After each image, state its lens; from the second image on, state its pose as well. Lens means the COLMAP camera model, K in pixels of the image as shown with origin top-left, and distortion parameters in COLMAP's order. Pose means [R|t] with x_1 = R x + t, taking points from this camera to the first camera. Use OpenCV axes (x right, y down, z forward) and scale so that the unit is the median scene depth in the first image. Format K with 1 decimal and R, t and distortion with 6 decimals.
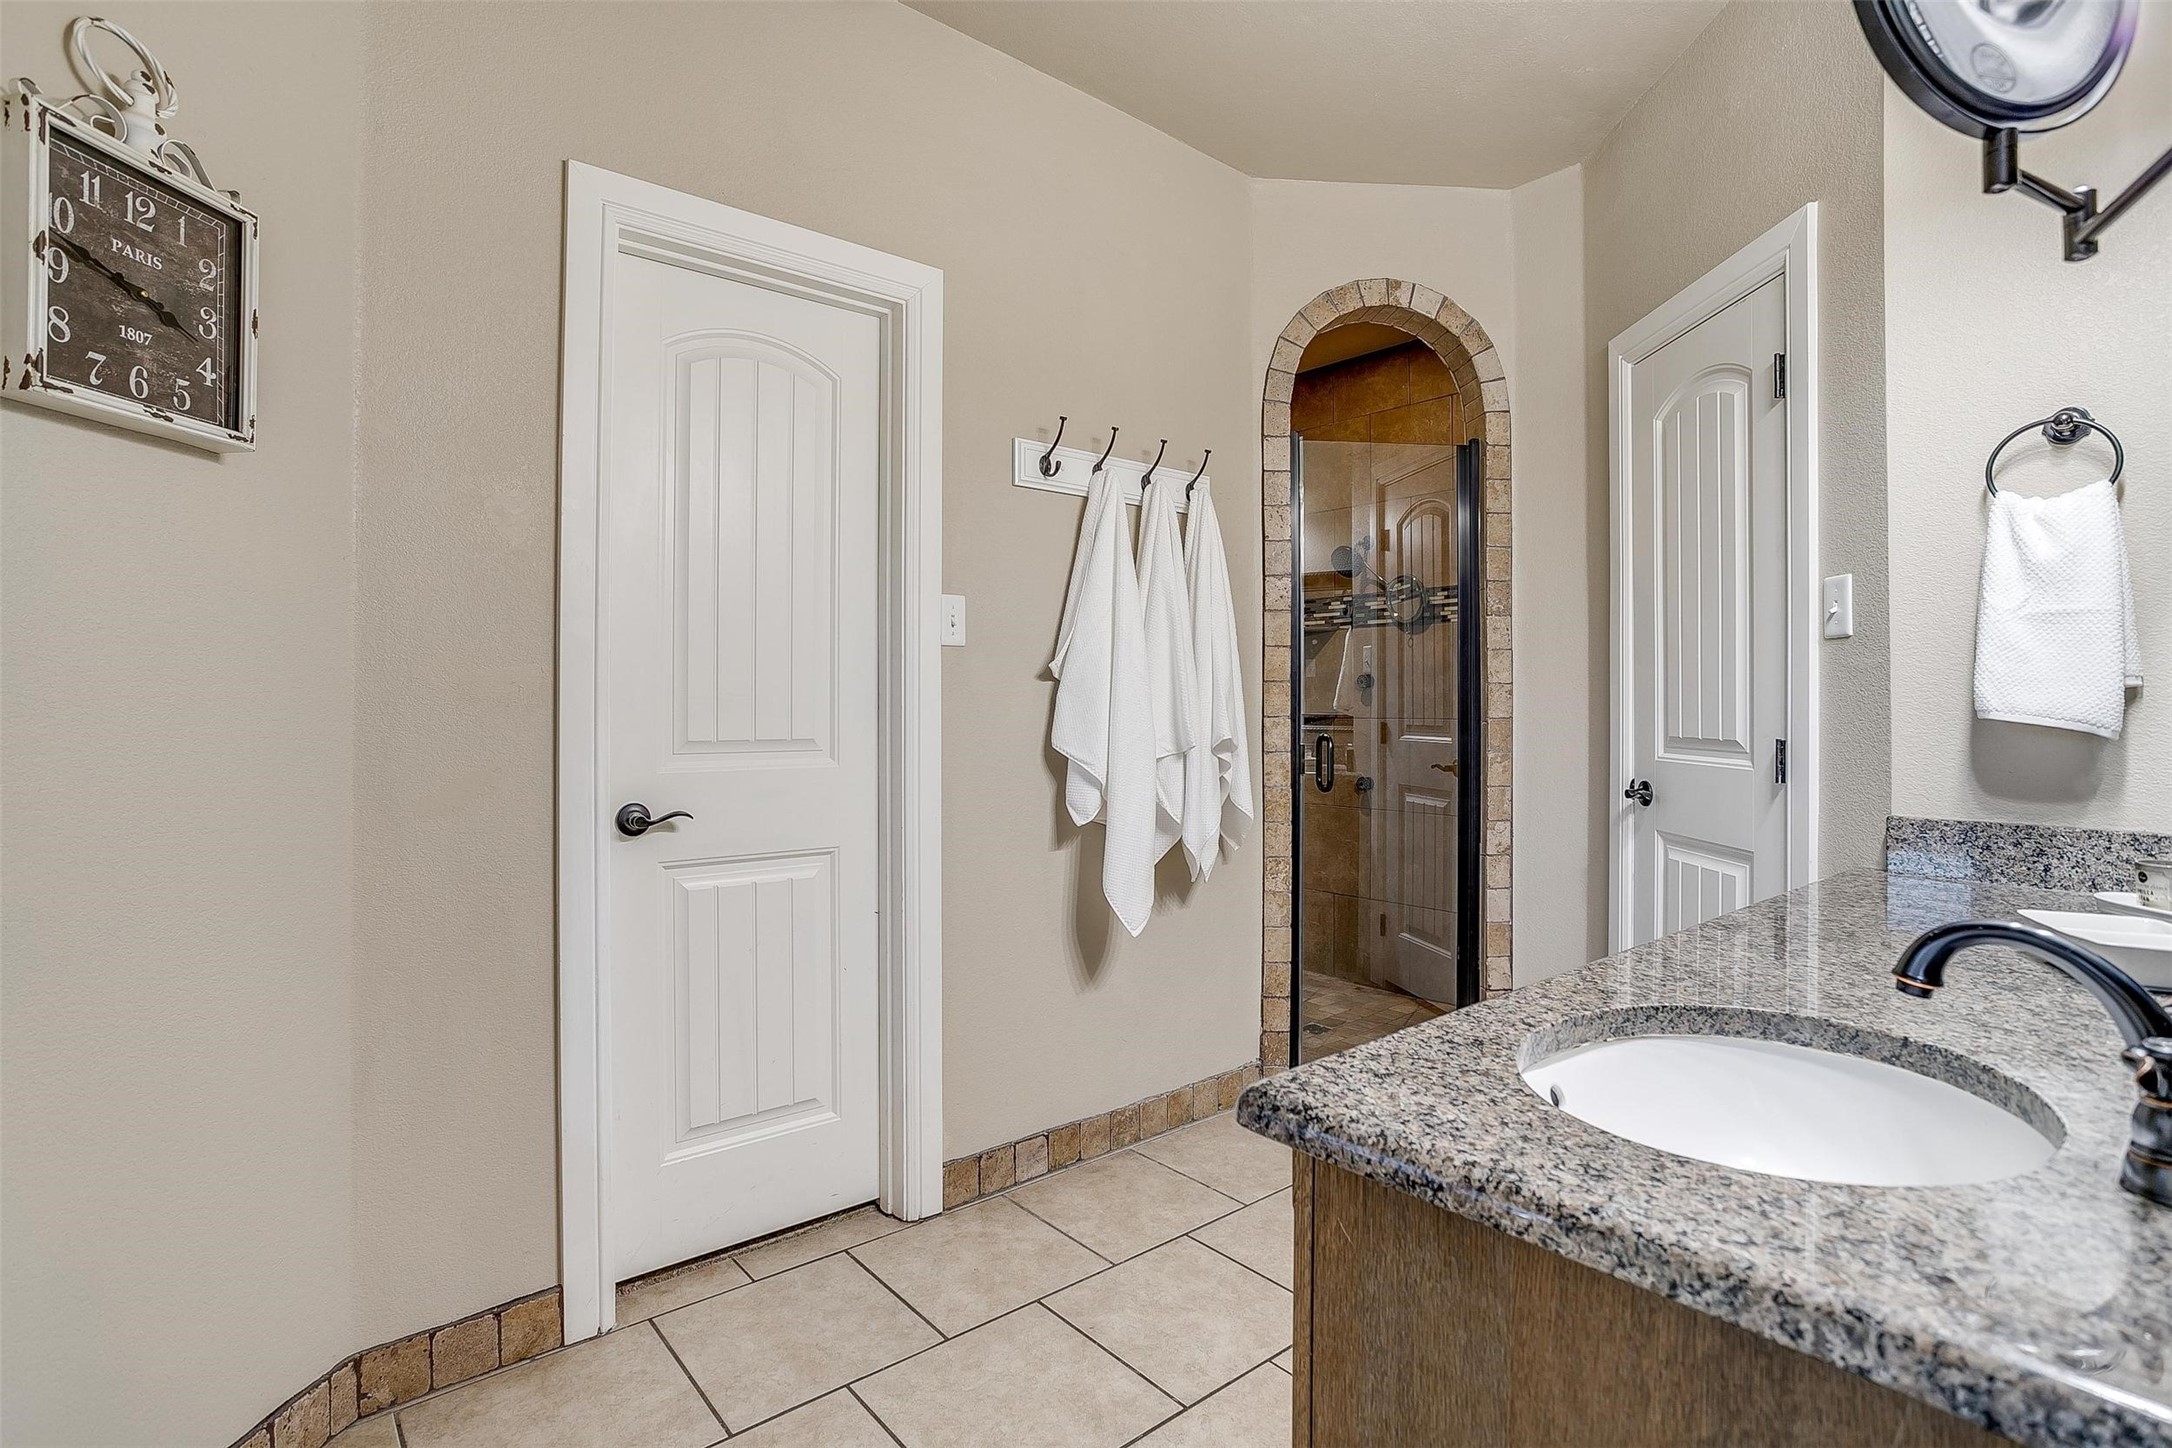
lens RADIAL K [[1059.5, 0, 1088.4], [0, 1059.5, 716.3], [0, 0, 1]] dist [-0.048134, 0.022860]
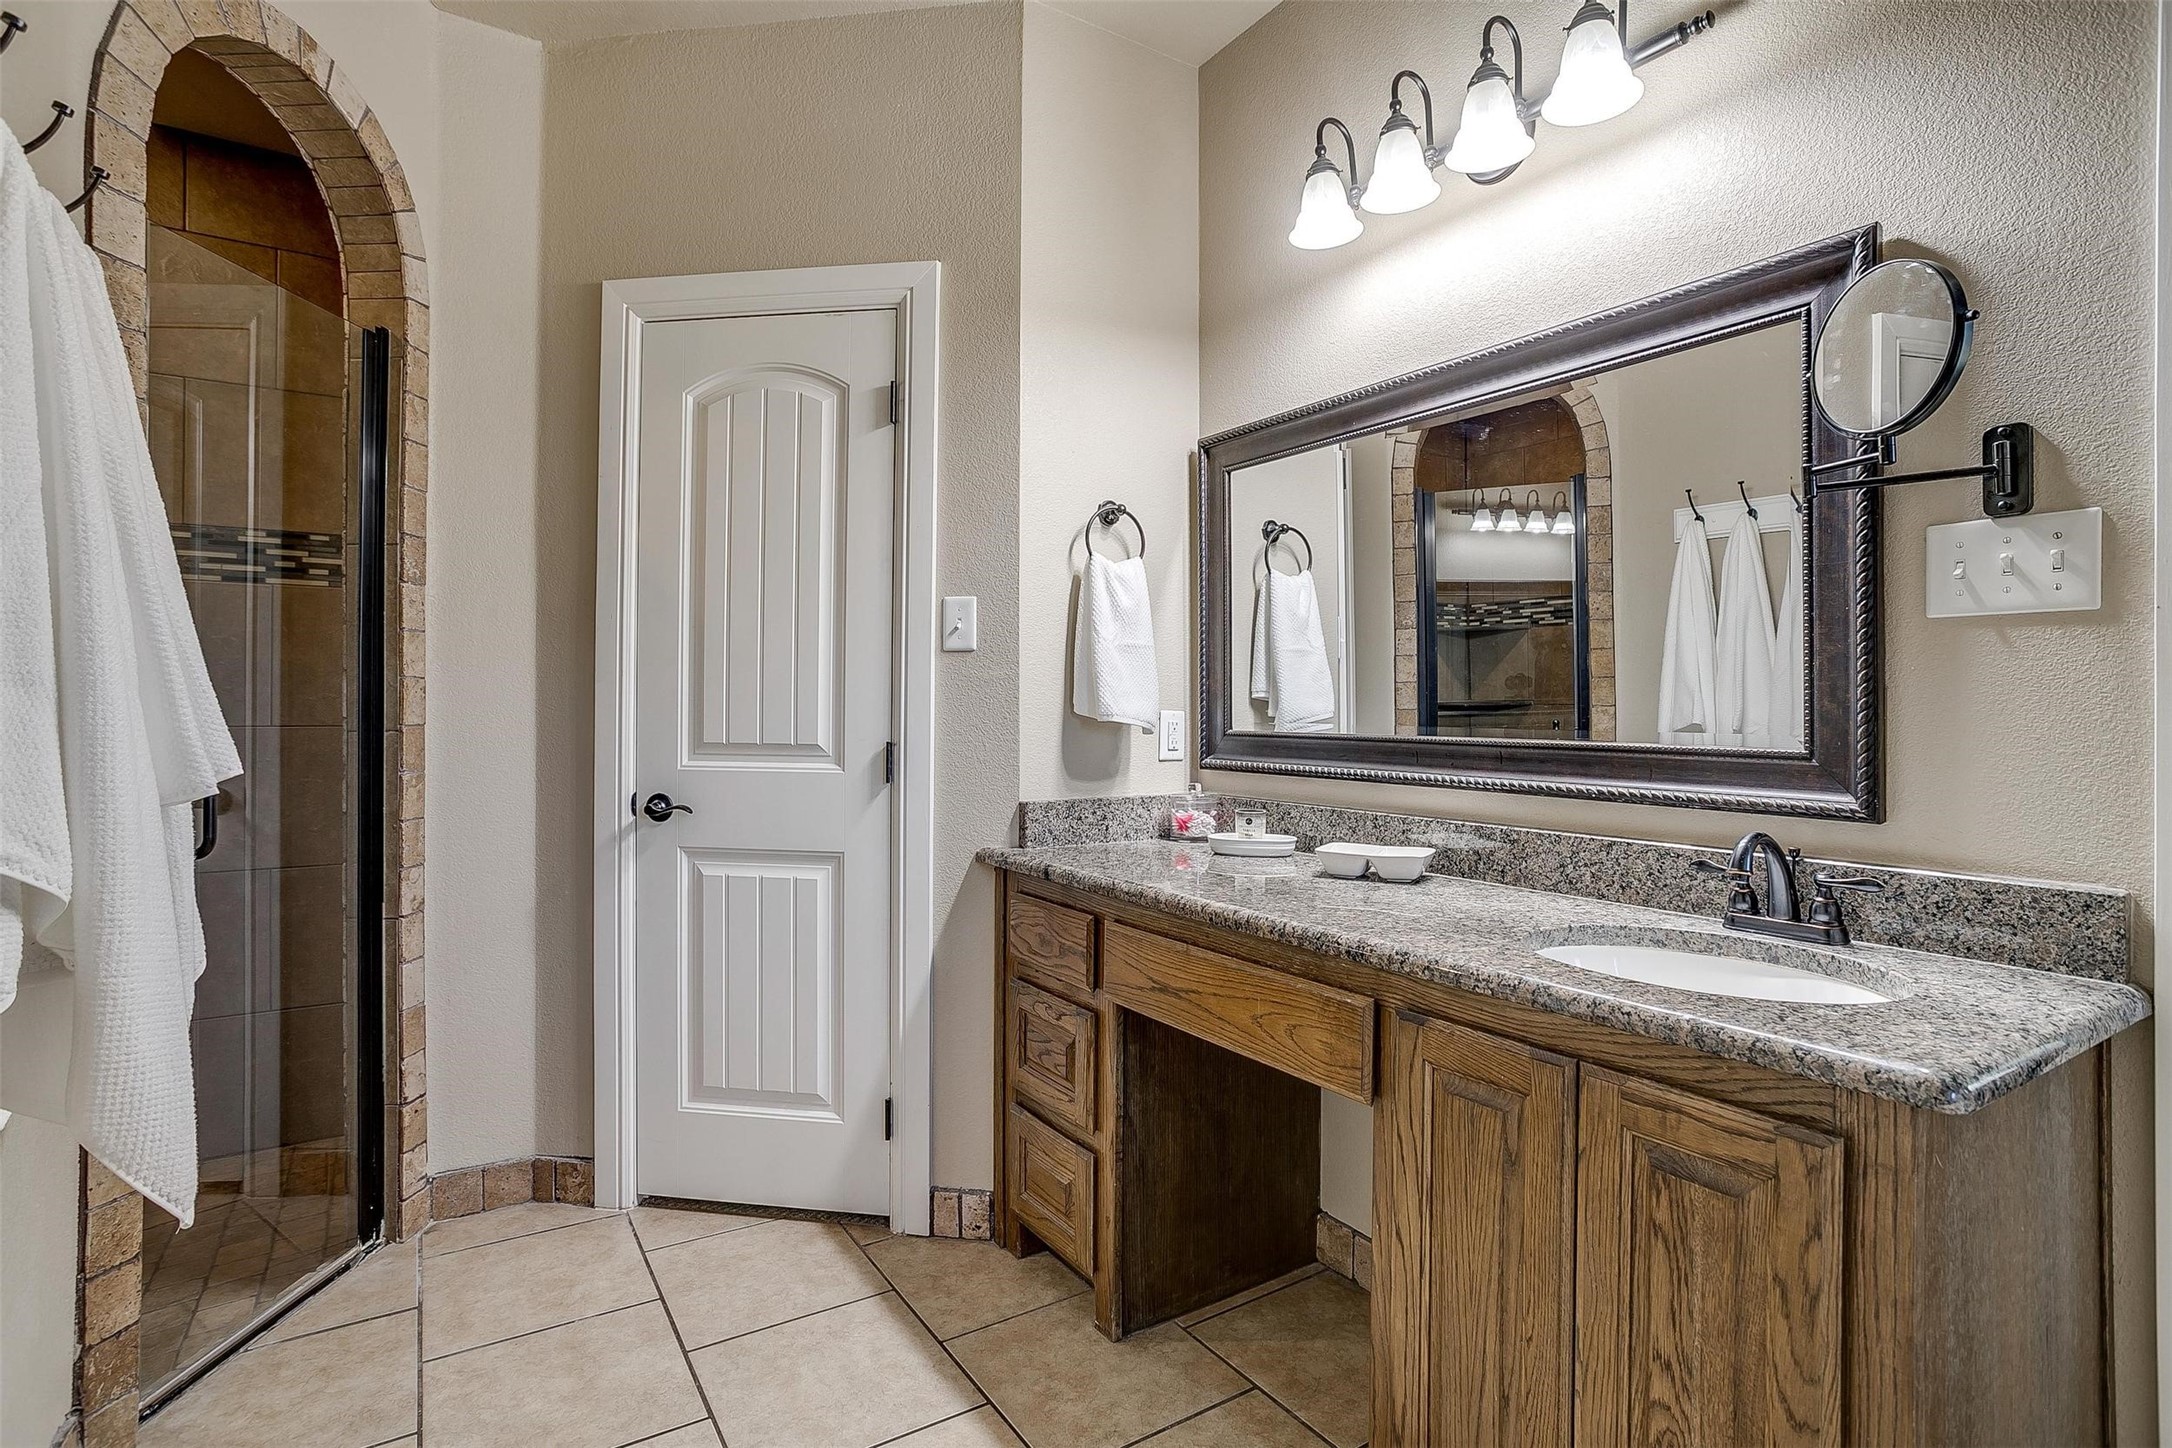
lens RADIAL K [[1059.5, 0, 1070.7], [0, 1059.5, 718.3], [0, 0, 1]] dist [-0.048134, 0.022860]
pose [[0.135697, -0.007583, 0.990721, -0.315069], [0.004149, 0.999966, 0.007085, -0.007147], [-0.990742, 0.003149, 0.135724, 0.543600]]
